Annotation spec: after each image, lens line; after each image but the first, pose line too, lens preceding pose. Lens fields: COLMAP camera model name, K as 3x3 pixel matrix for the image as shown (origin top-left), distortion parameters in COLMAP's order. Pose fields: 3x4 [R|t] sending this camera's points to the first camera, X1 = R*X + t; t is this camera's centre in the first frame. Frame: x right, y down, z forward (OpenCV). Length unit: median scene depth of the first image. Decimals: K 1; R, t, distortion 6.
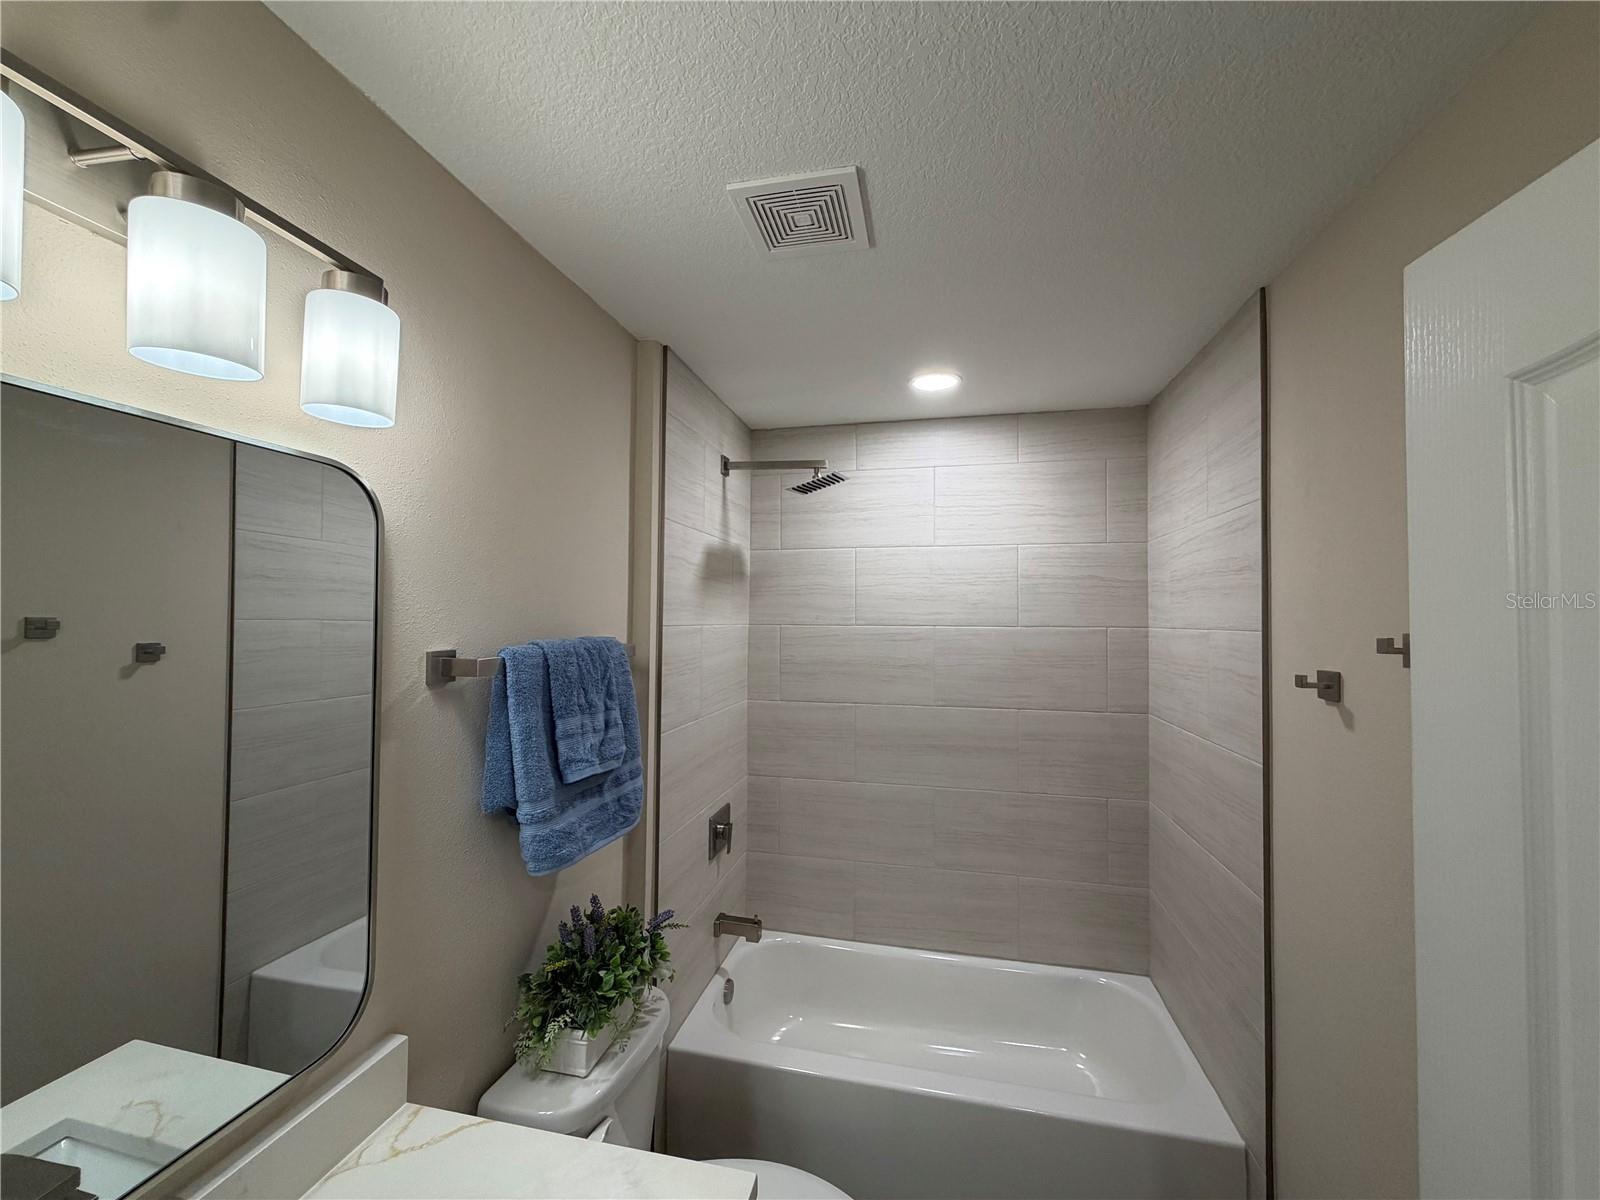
lens RADIAL K [[639.9, 0, 800.0], [0, 639.9, 600.0], [0, 0, 1]] dist [-0.005655, 0.002962]
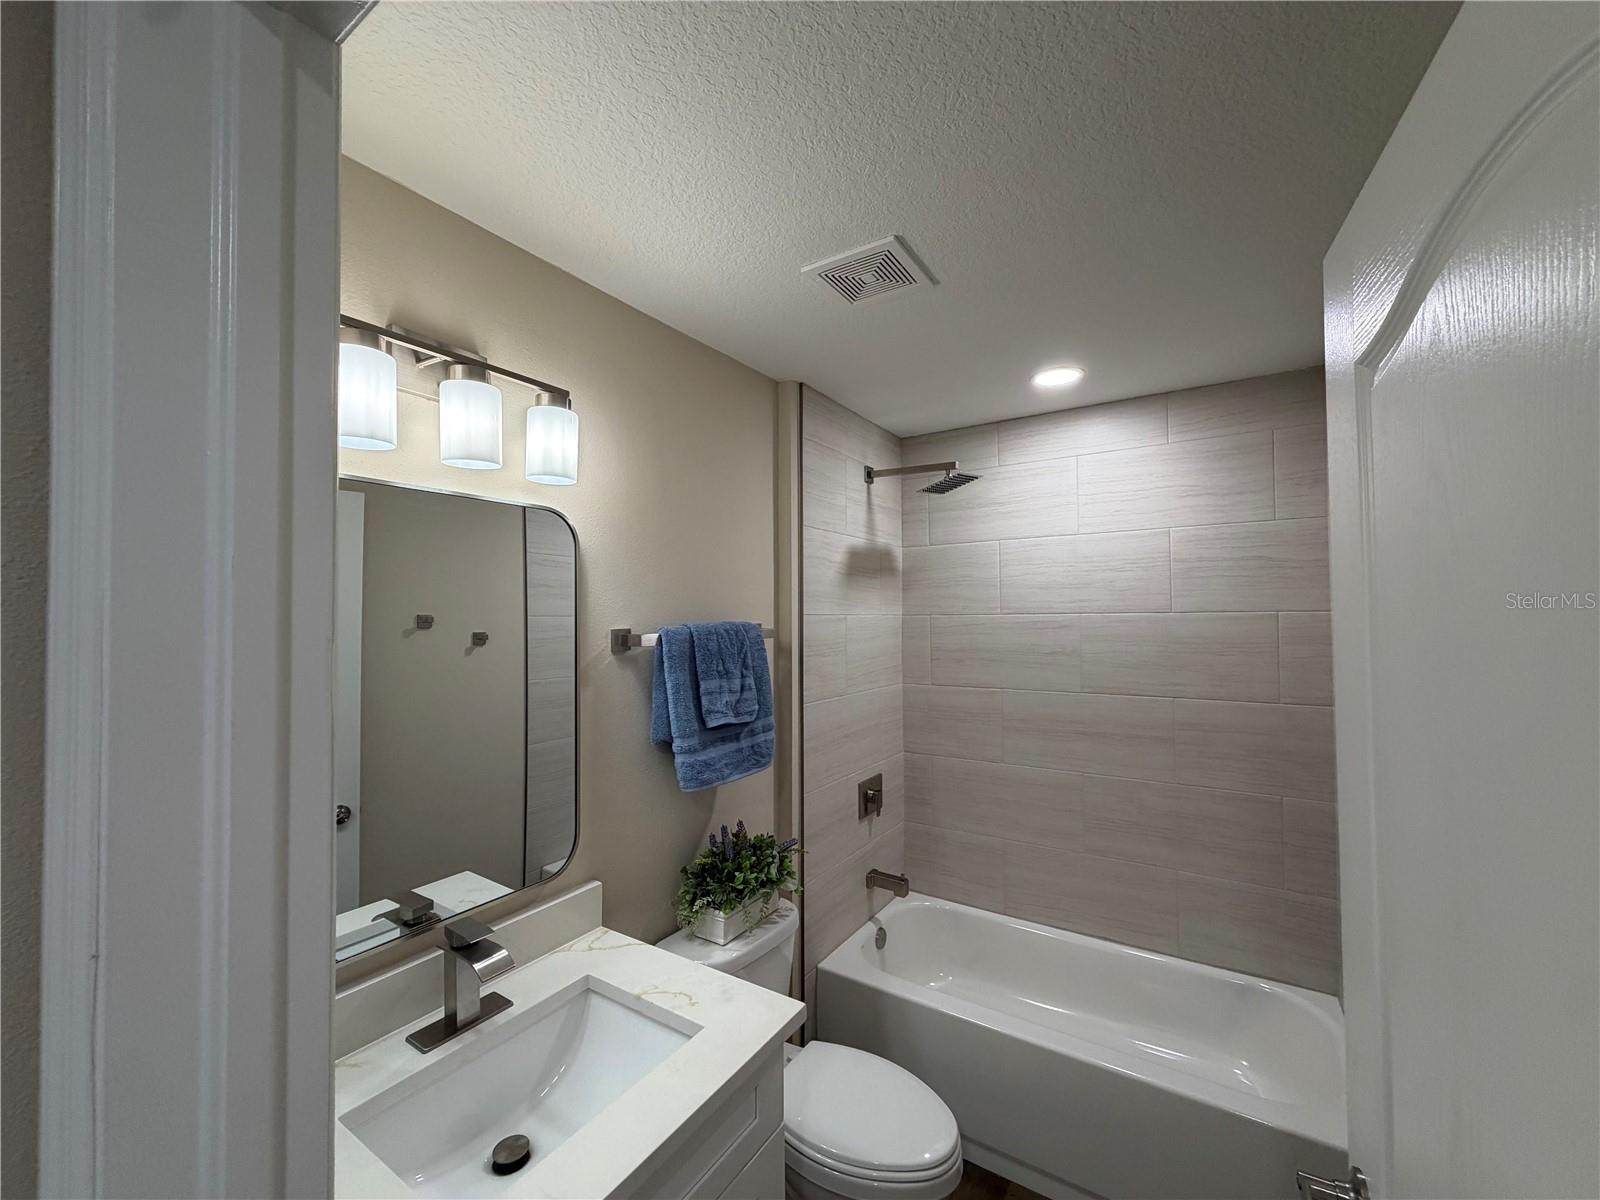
lens RADIAL K [[638.2, 0, 796.2], [0, 638.2, 599.0], [0, 0, 1]] dist [0.000264, -0.000141]
pose [[0.937055, -0.024084, -0.348349, 0.192427], [0.024123, 0.999700, -0.004226, 0.015323], [0.348347, -0.004443, 0.937355, -0.135819]]
